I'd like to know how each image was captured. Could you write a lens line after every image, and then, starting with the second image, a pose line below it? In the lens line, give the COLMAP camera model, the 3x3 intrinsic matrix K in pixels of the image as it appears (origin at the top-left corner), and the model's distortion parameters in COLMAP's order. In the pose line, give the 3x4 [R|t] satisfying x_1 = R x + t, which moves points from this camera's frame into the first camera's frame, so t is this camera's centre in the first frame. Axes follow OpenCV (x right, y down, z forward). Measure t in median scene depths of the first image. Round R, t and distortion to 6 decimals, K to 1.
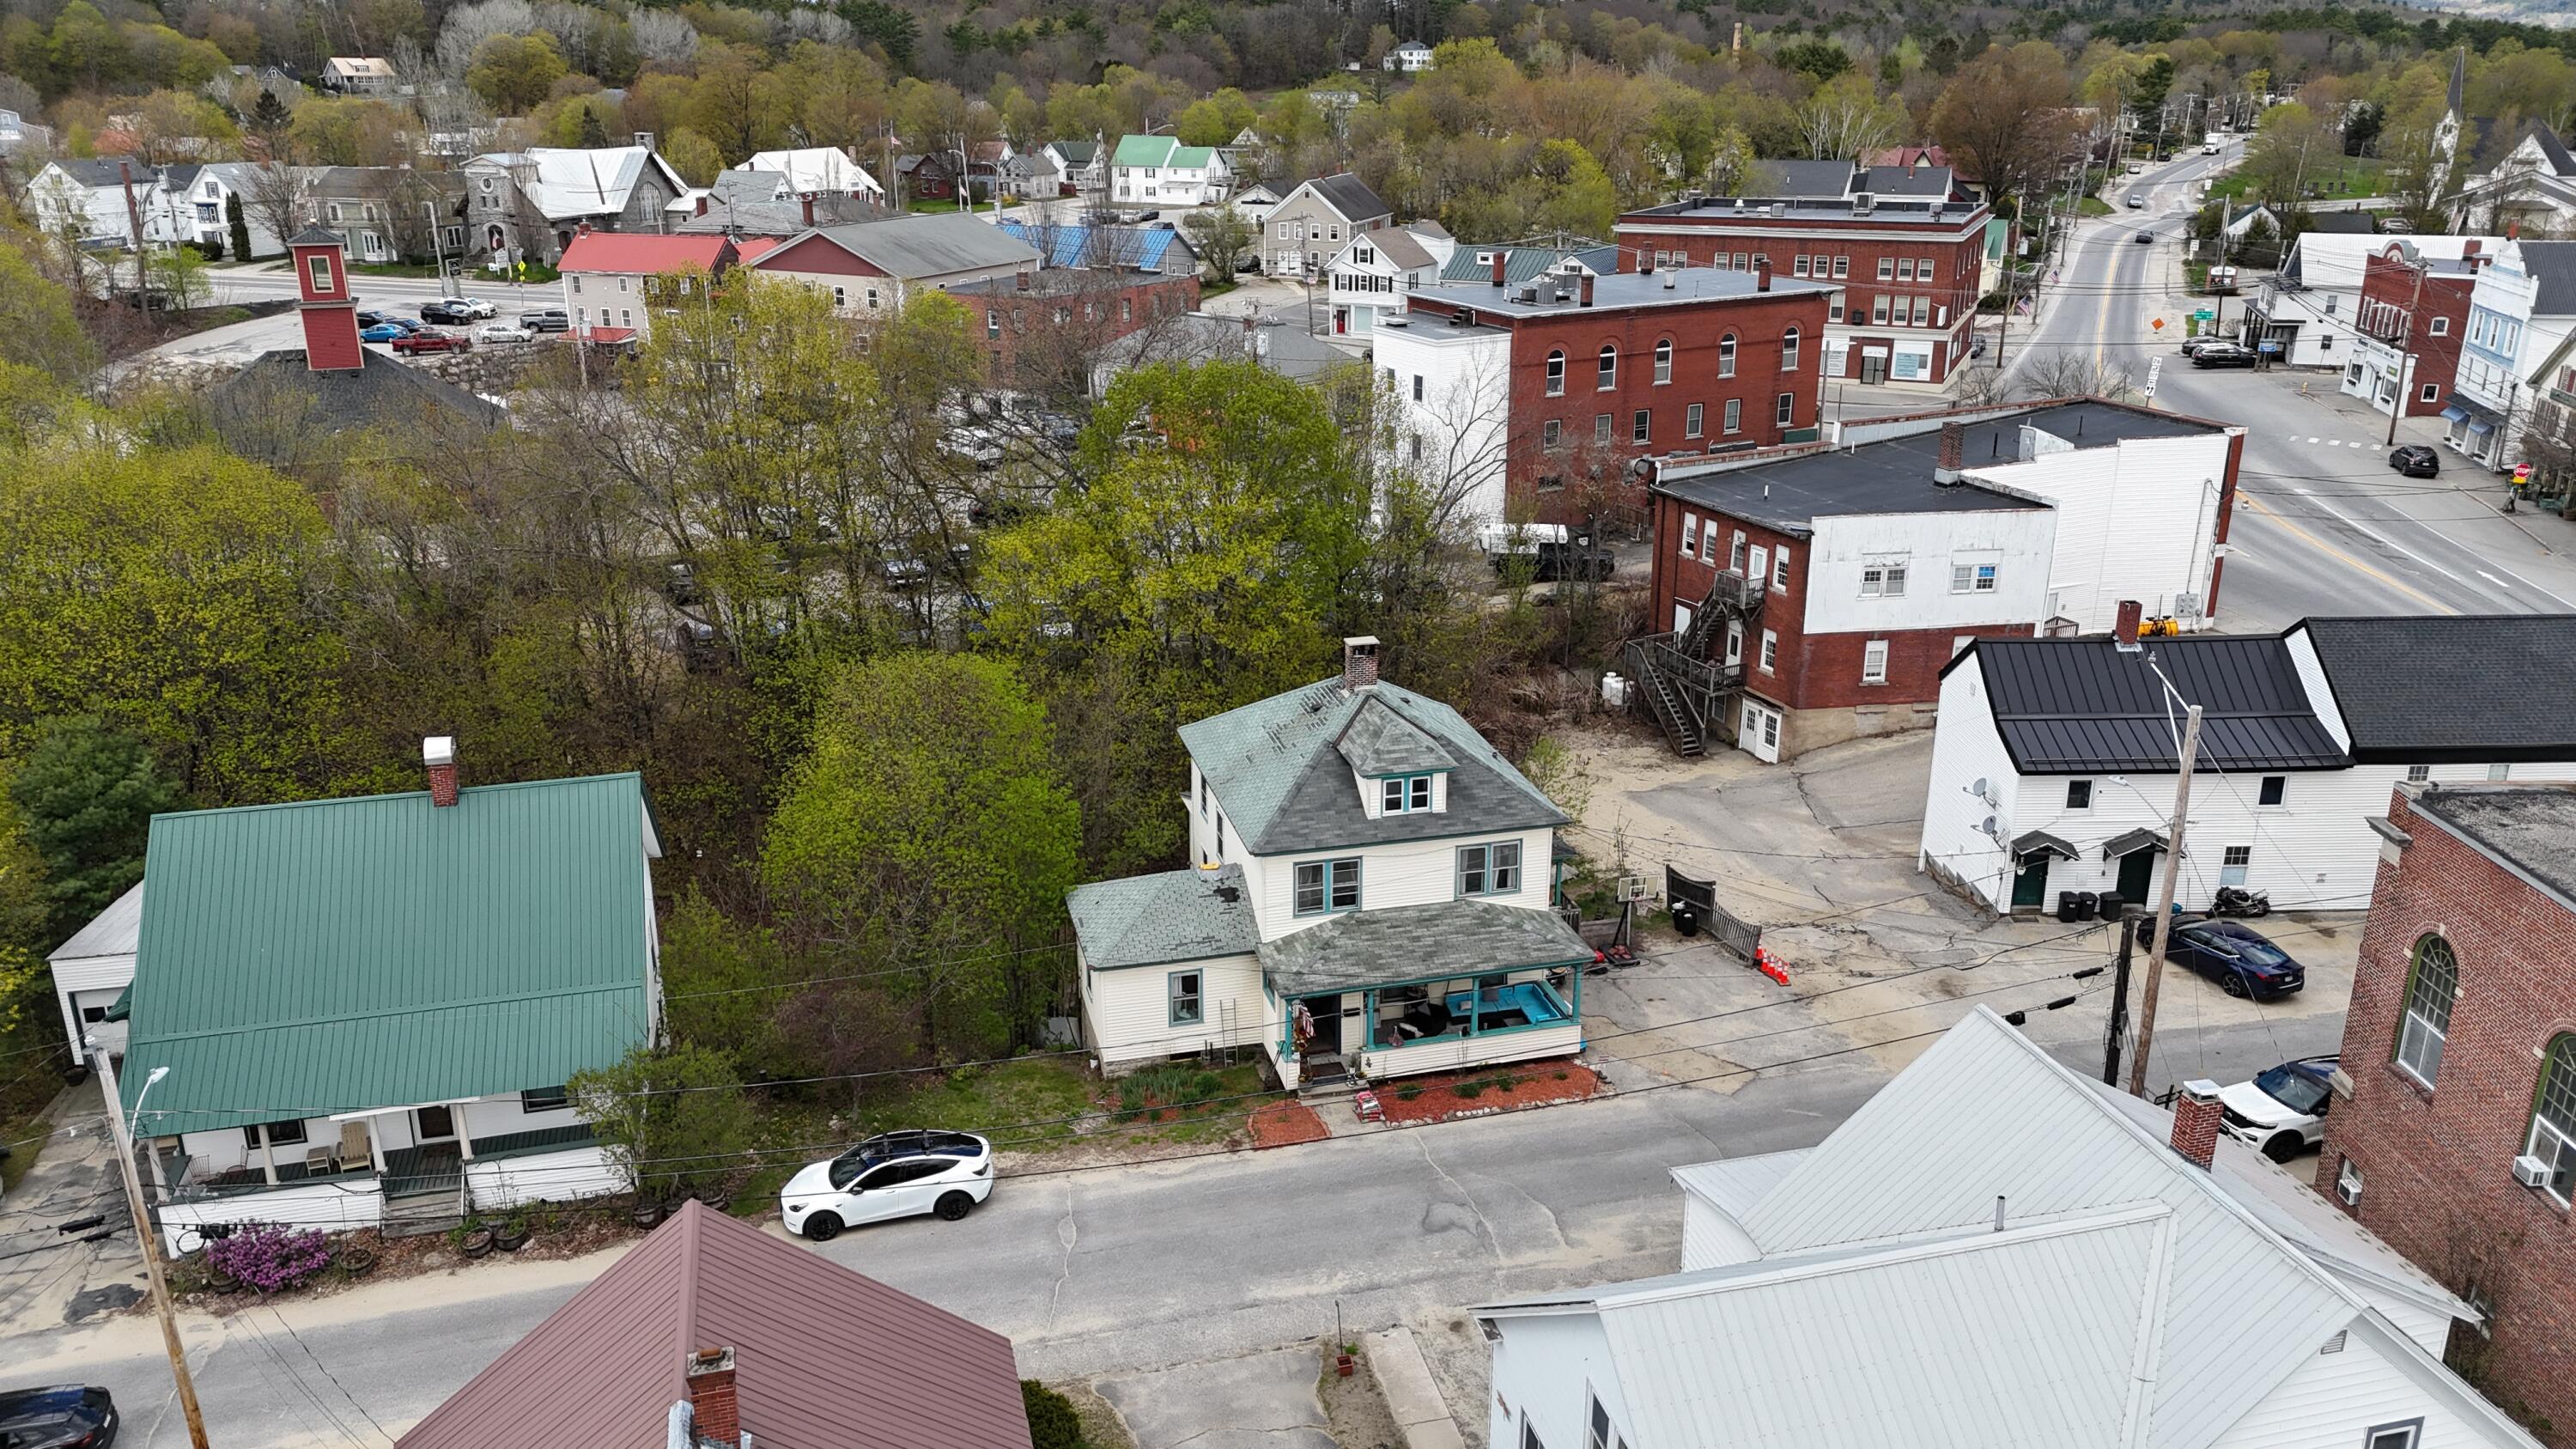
lens RADIAL K [[1877.9, 0, 1290.6], [0, 1877.9, 726.1], [0, 0, 1]] dist [0.099808, -0.117337]
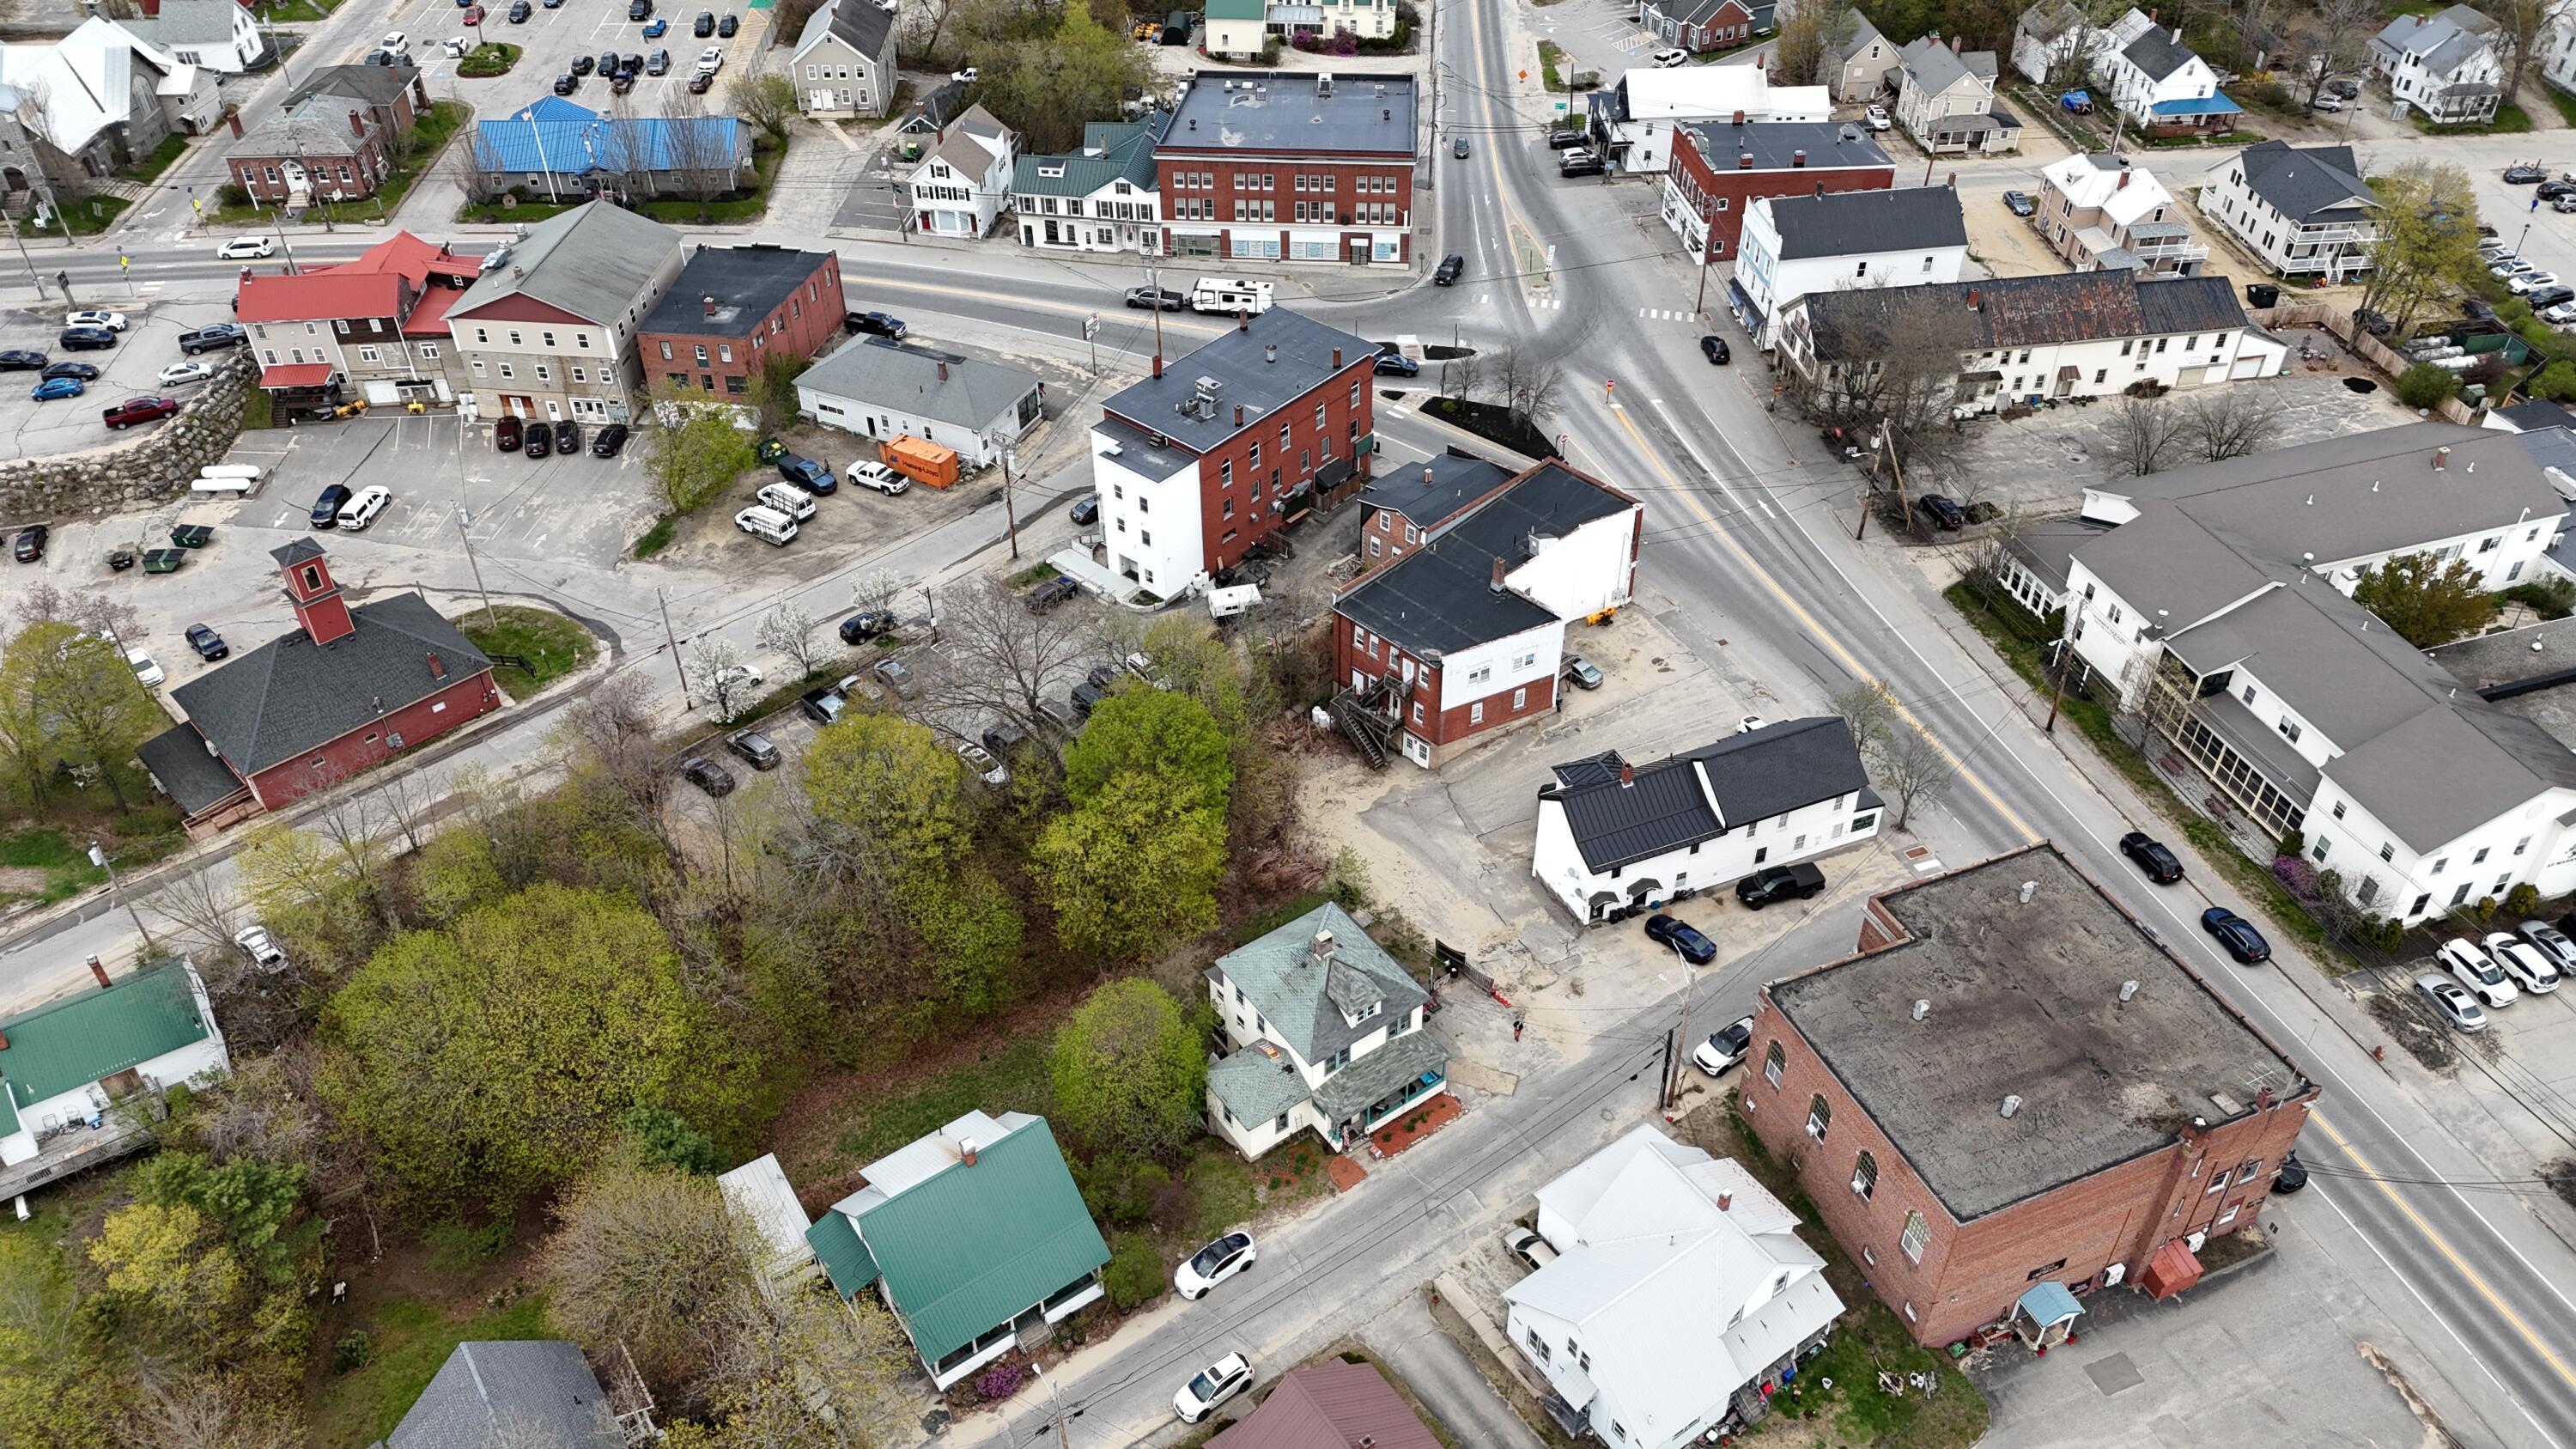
lens RADIAL K [[1877.9, 0, 1290.6], [0, 1877.9, 726.1], [0, 0, 1]] dist [0.099808, -0.117337]
pose [[0.933706, -0.227046, 0.276845, -0.350450], [0.121603, 0.928356, 0.351239, -0.671332], [-0.336758, -0.294289, 0.894421, -0.528186]]
